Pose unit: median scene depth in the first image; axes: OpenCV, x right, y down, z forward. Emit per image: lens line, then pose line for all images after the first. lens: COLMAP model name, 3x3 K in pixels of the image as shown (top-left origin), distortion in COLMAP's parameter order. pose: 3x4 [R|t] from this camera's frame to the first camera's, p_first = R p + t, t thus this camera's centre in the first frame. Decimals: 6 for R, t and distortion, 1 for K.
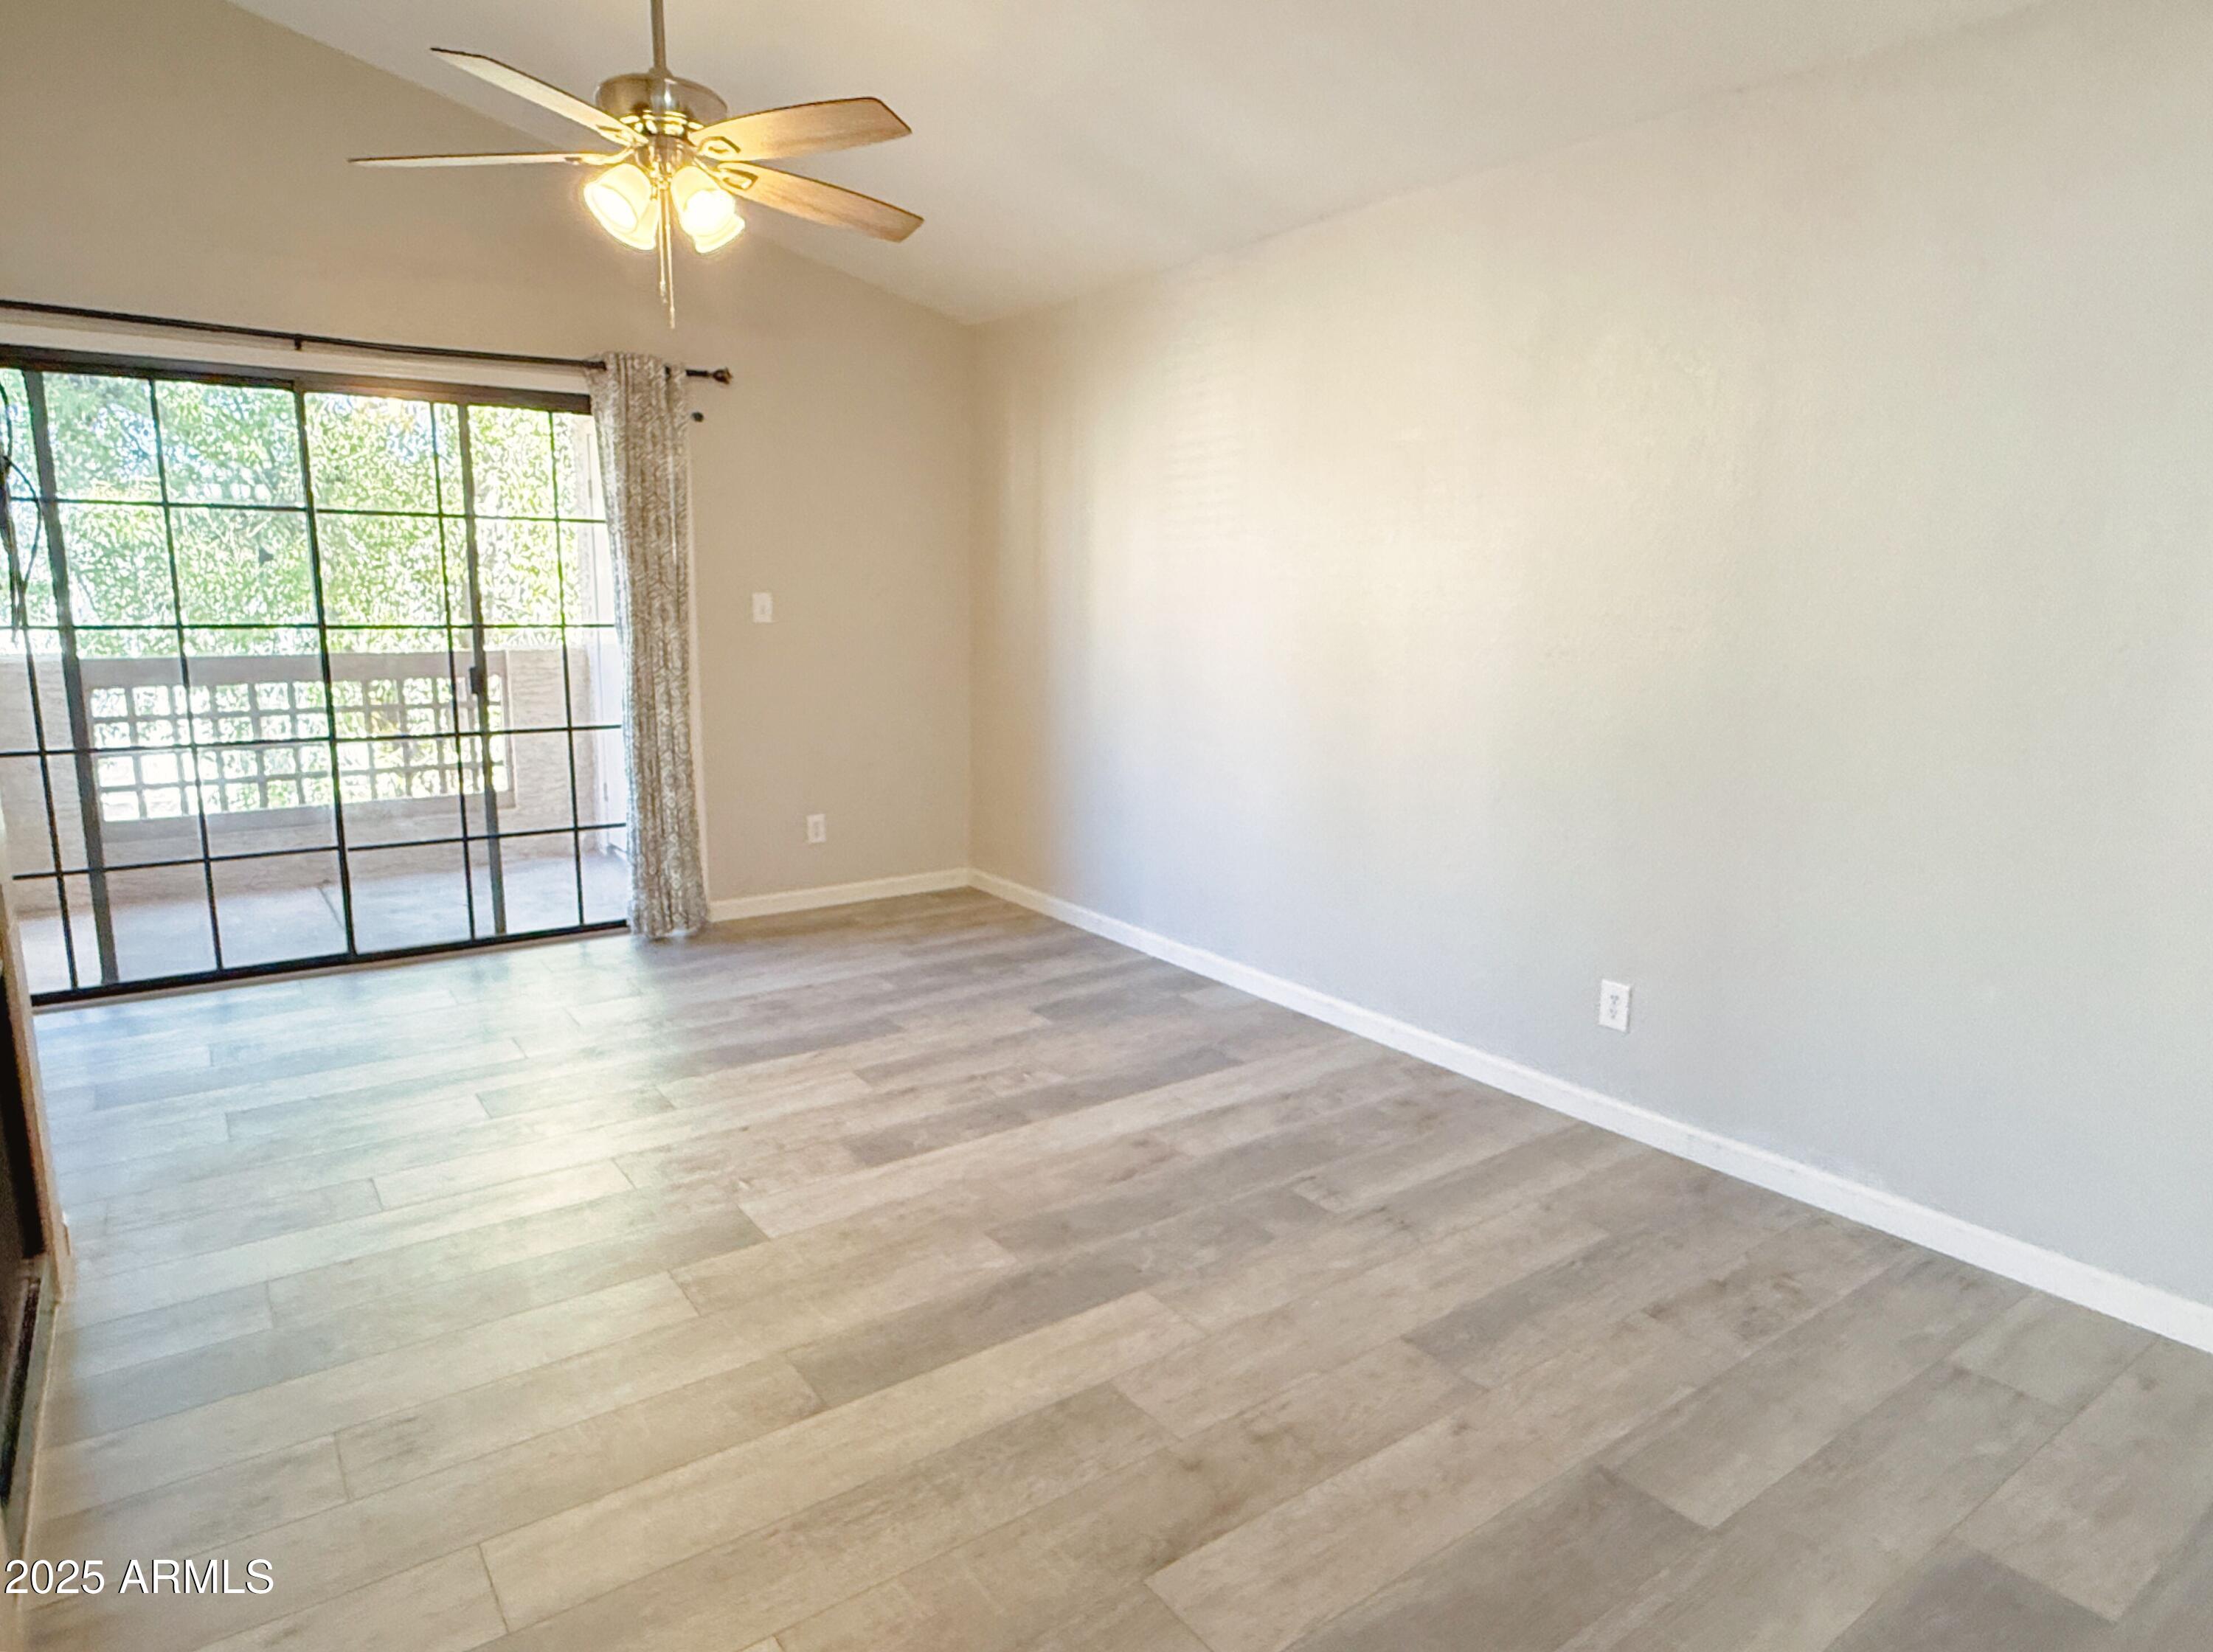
lens RADIAL K [[1282.8, 0, 1107.8], [0, 1282.8, 863.8], [0, 0, 1]] dist [0.001230, 0.001101]
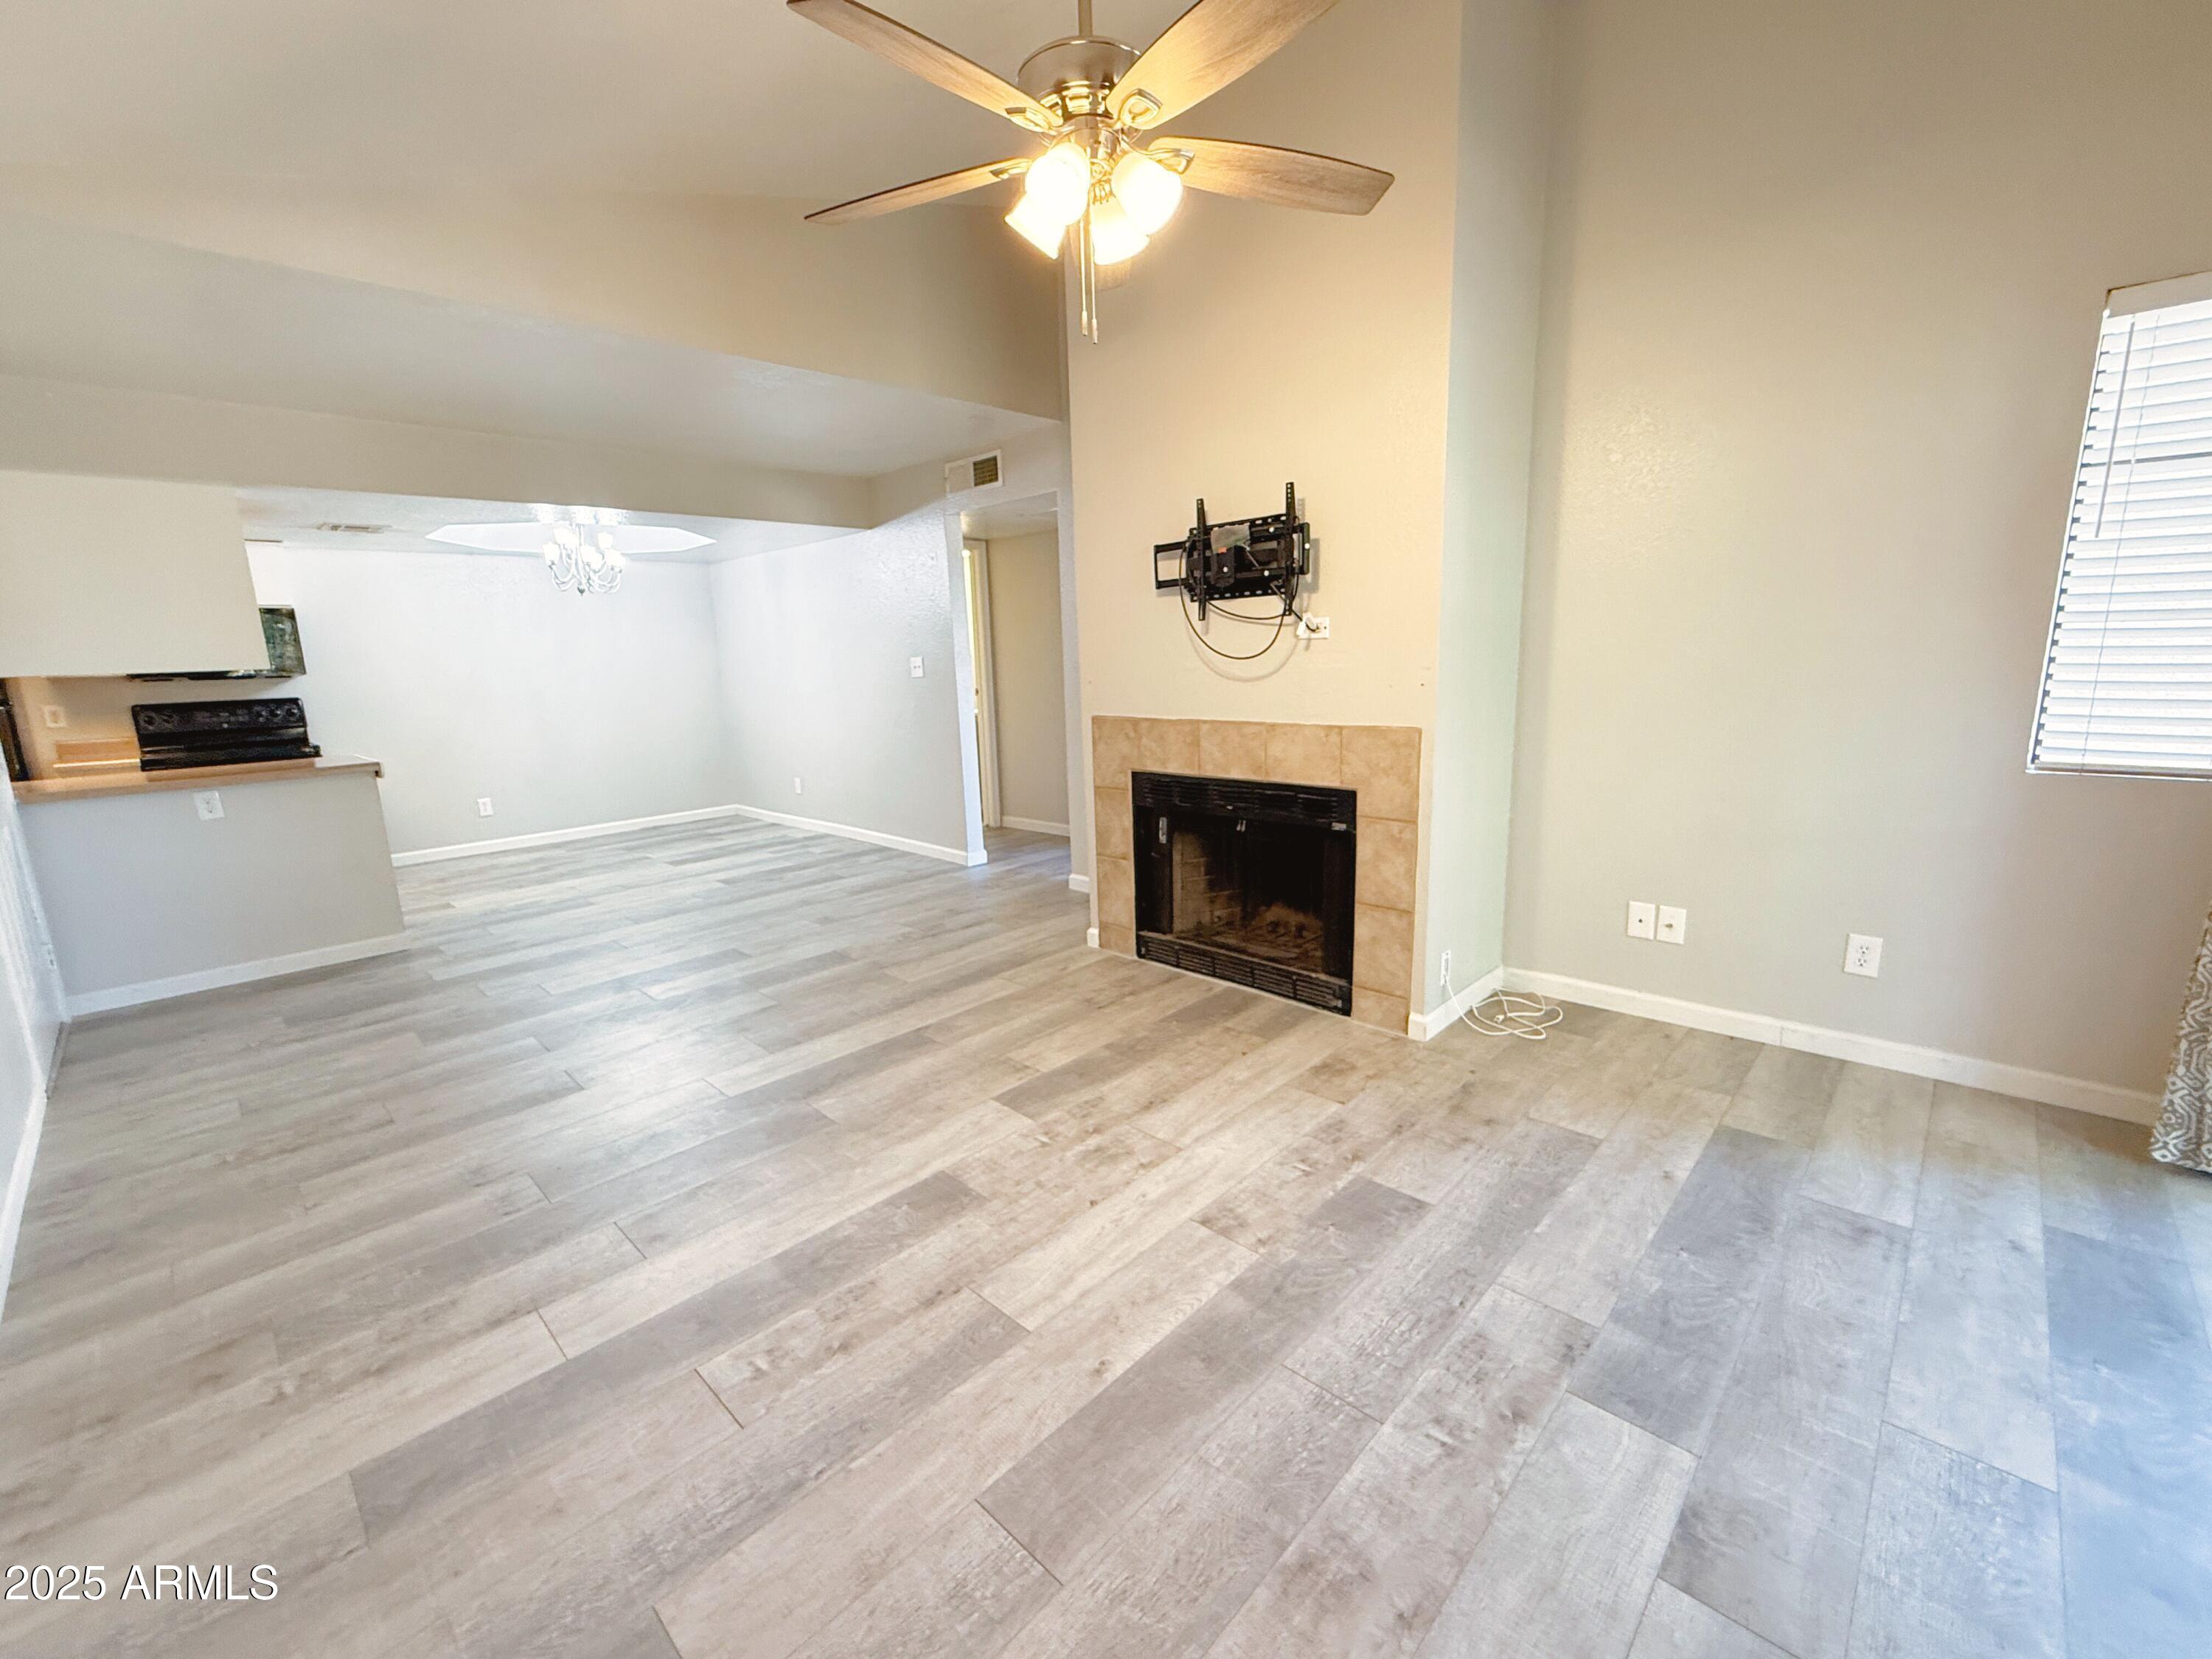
lens RADIAL K [[918.7, 0, 1097.3], [0, 918.7, 832.0], [0, 0, 1]] dist [-0.001271, -0.000099]
pose [[-0.986158, 0.054199, -0.156700, -0.169380], [-0.011410, 0.920644, 0.390237, -0.267223], [0.165416, 0.386623, -0.907282, 1.310752]]
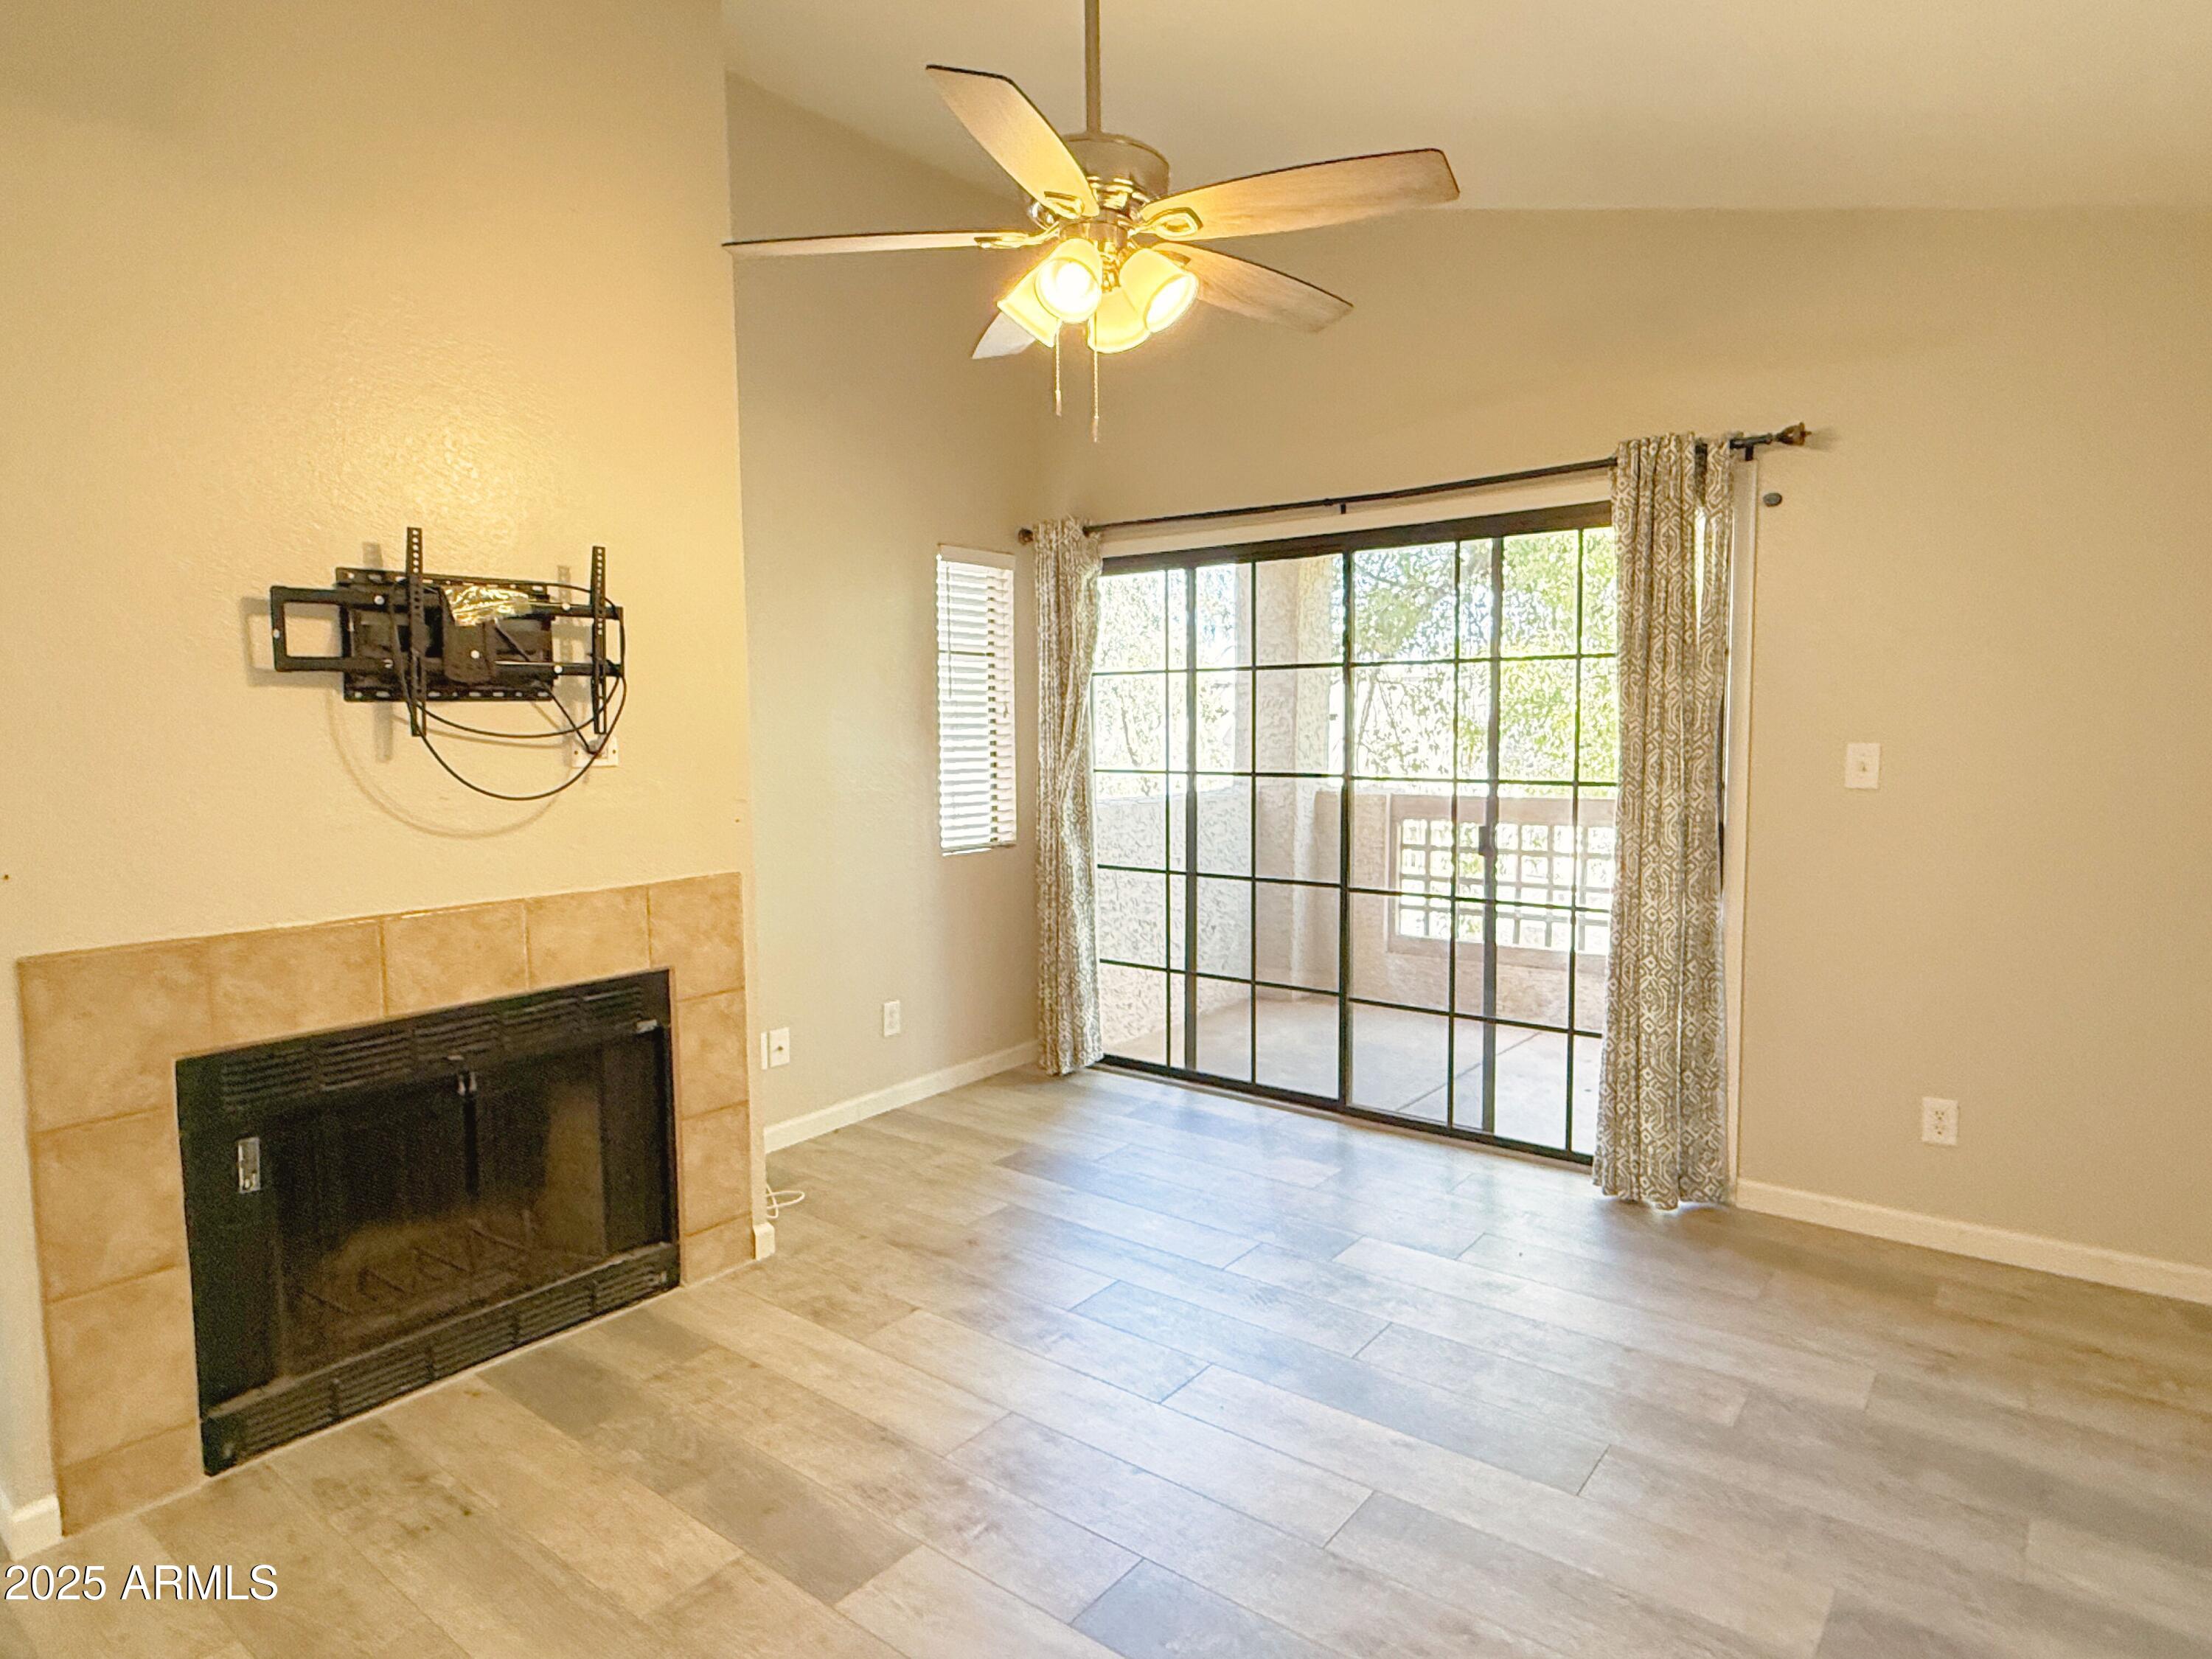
lens RADIAL K [[1282.4, 0, 1109.5], [0, 1282.4, 819.2], [0, 0, 1]] dist [0.001230, 0.001101]
pose [[0.276761, 0.064798, -0.958751, 0.345769], [-0.187096, 0.982264, 0.012379, -0.146707], [0.942549, 0.175952, 0.283976, 0.617100]]
